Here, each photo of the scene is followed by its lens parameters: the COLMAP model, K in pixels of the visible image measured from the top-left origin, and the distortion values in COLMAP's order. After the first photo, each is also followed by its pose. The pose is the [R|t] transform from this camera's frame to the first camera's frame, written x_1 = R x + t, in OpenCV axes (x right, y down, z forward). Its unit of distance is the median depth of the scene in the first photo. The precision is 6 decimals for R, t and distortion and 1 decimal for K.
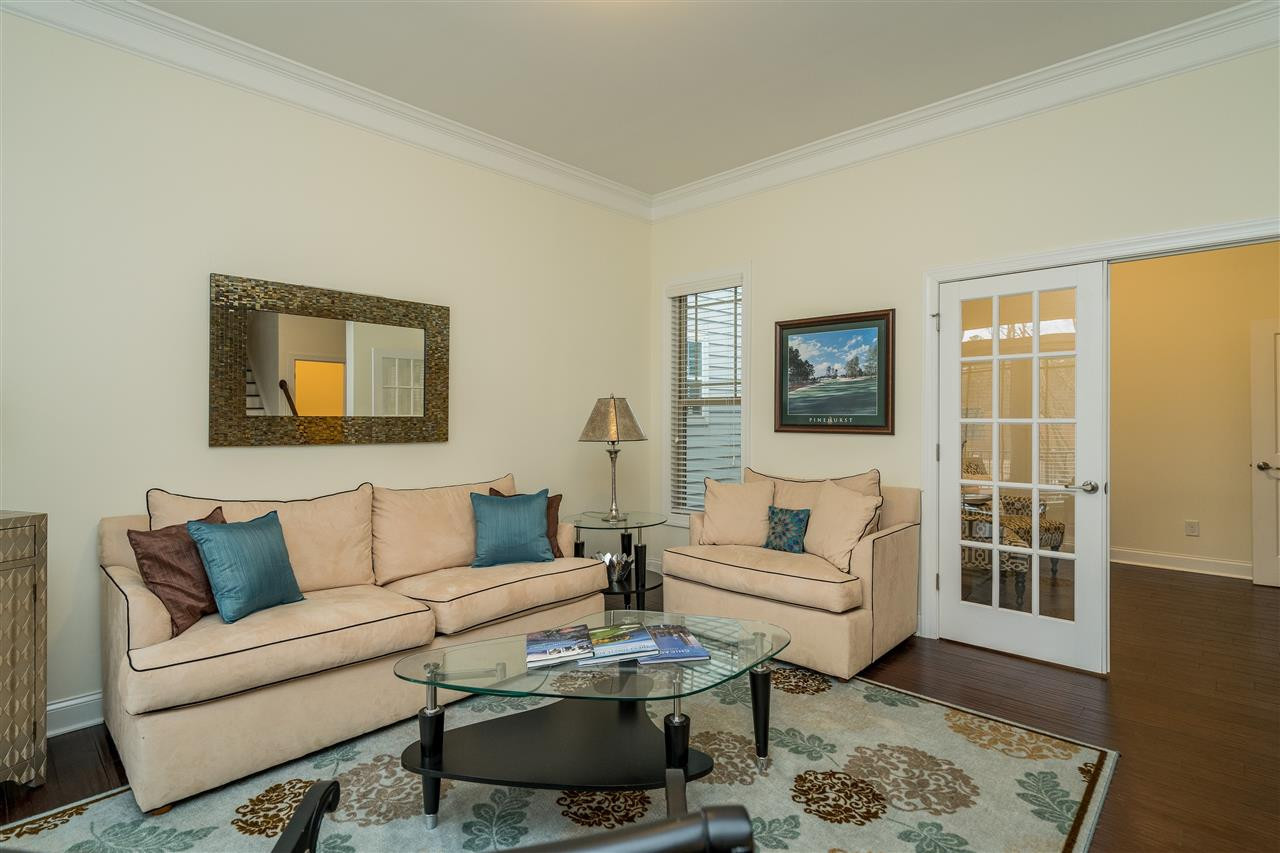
lens RADIAL K [[592.6, 0, 636.8], [0, 592.6, 428.6], [0, 0, 1]] dist [-0.008216, -0.000539]
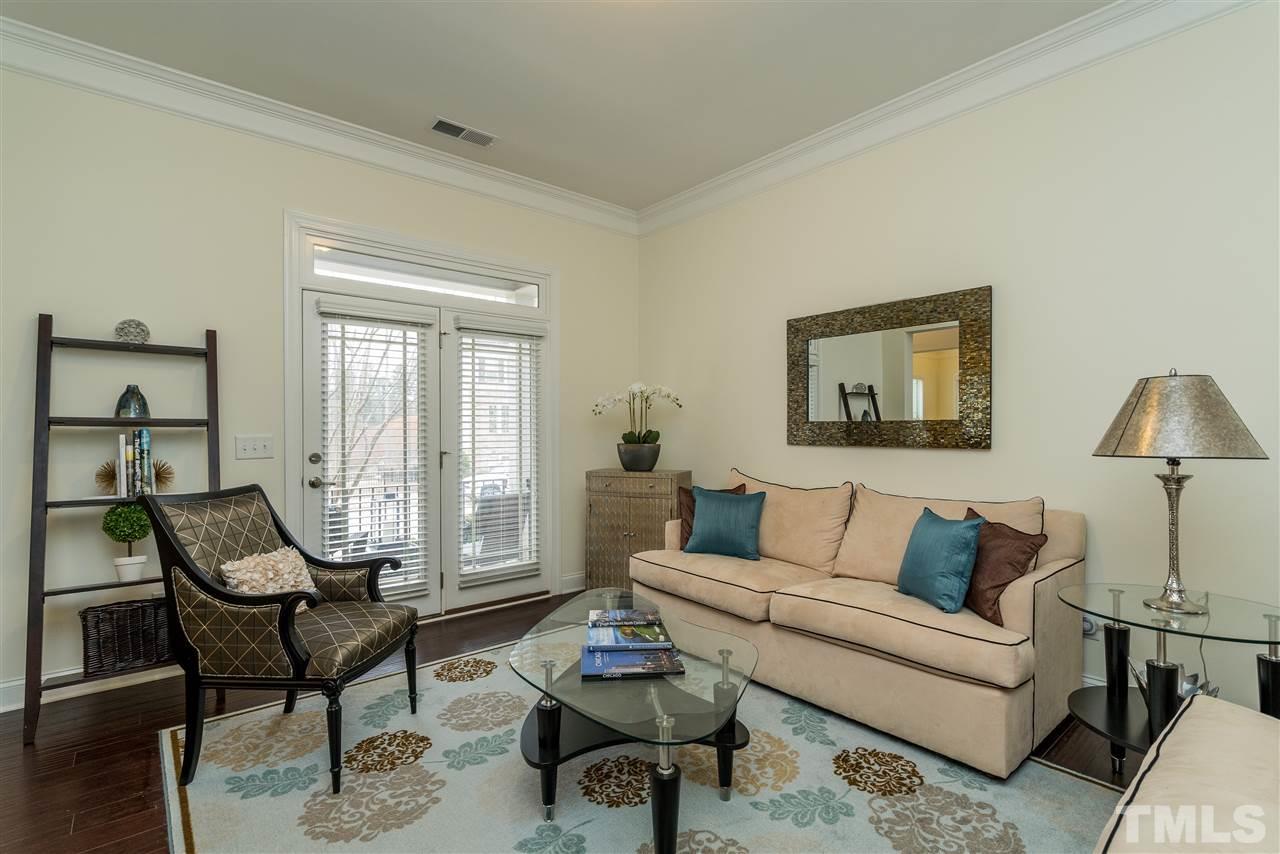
lens RADIAL K [[592.6, 0, 637.4], [0, 592.6, 422.8], [0, 0, 1]] dist [-0.008216, -0.000539]
pose [[-0.078734, -0.016570, -0.996758, 0.592181], [-0.017426, 0.999732, -0.015243, 0.006222], [0.996743, 0.016170, -0.079002, 0.645323]]
